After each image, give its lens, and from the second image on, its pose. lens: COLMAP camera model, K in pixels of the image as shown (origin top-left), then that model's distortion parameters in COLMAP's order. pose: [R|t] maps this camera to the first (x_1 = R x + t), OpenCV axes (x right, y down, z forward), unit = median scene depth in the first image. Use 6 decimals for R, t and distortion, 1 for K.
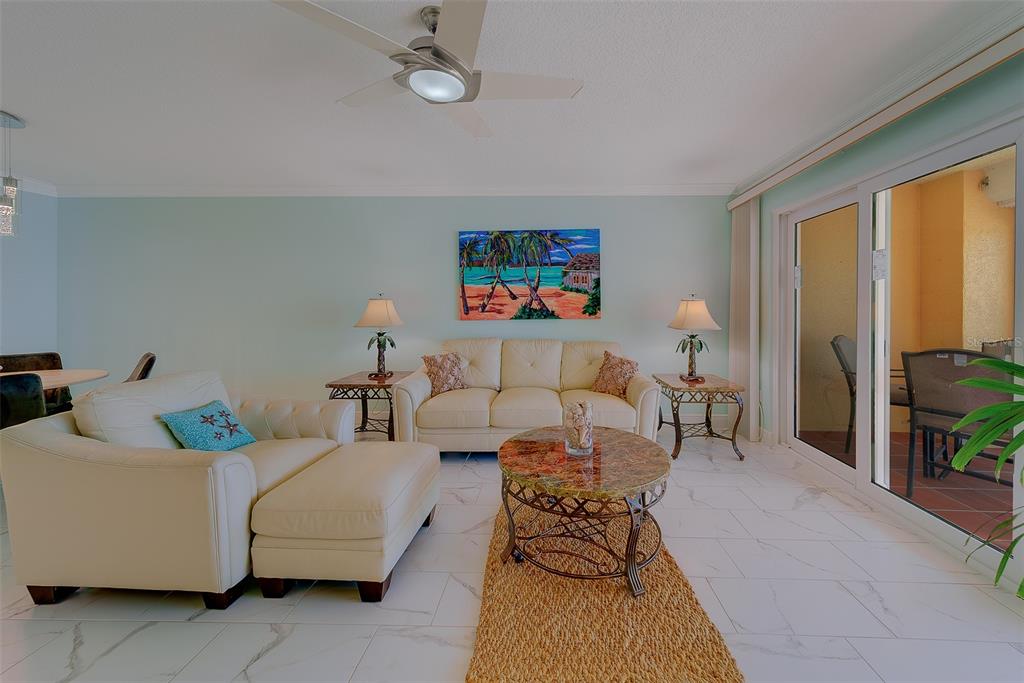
lens RADIAL K [[368.9, 0, 539.8], [0, 368.9, 302.0], [0, 0, 1]] dist [0.001734, 0.000318]
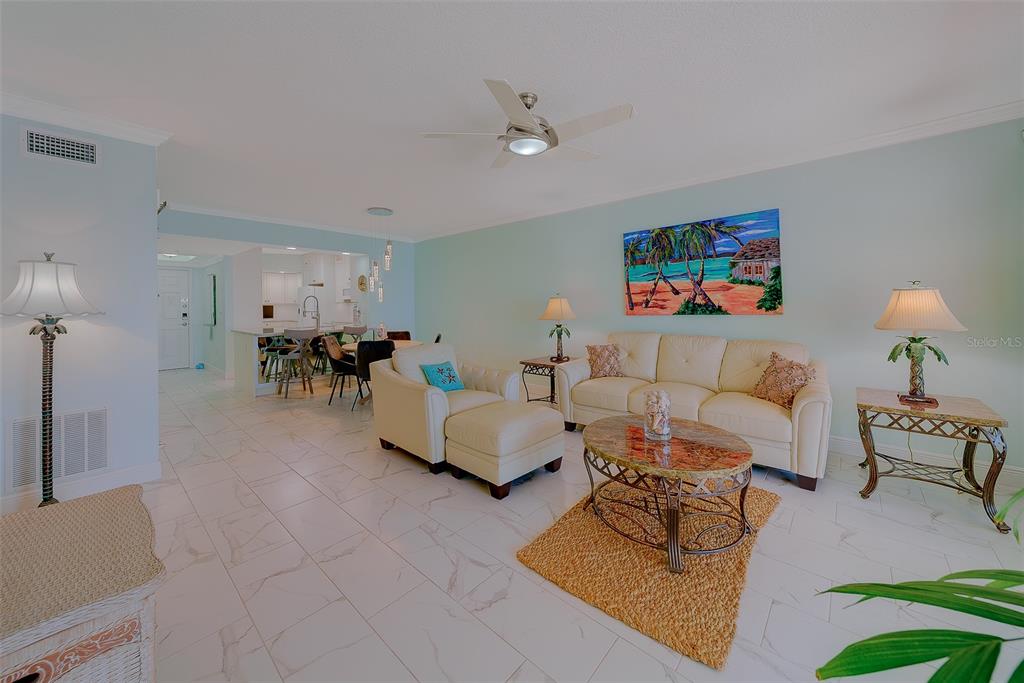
lens RADIAL K [[368.9, 0, 518.1], [0, 368.9, 300.7], [0, 0, 1]] dist [0.001734, 0.000318]
pose [[0.763558, -0.018273, -0.645481, 0.249092], [0.024455, 0.999701, 0.000628, -0.001875], [0.645276, -0.016265, 0.763776, -0.038856]]
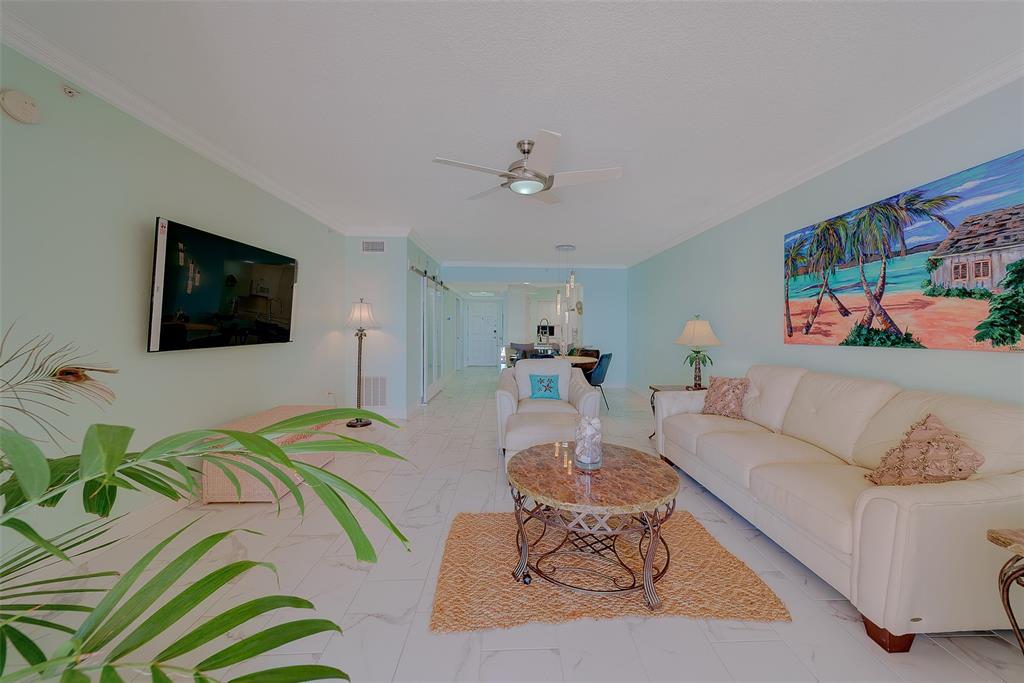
lens RADIAL K [[356.4, 0, 526.8], [0, 356.4, 335.7], [0, 0, 1]] dist [-0.000670, 0.000064]
pose [[0.080172, 0.019306, -0.996594, 0.538709], [0.009735, 0.999750, 0.020150, 0.010795], [0.996733, -0.011317, 0.079964, 0.369700]]
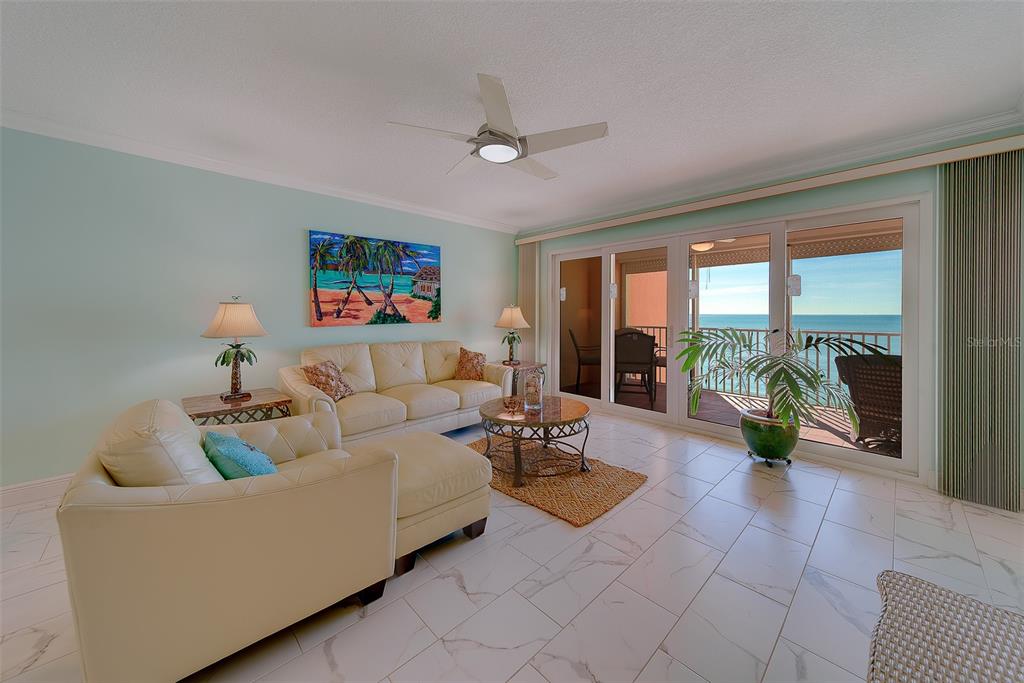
lens RADIAL K [[368.9, 0, 501.2], [0, 368.9, 314.1], [0, 0, 1]] dist [0.001734, 0.000318]
pose [[0.715167, -0.003929, 0.698943, -0.531989], [-0.008706, 0.999857, 0.014527, 0.000212], [-0.698899, -0.016474, 0.715030, 0.005805]]
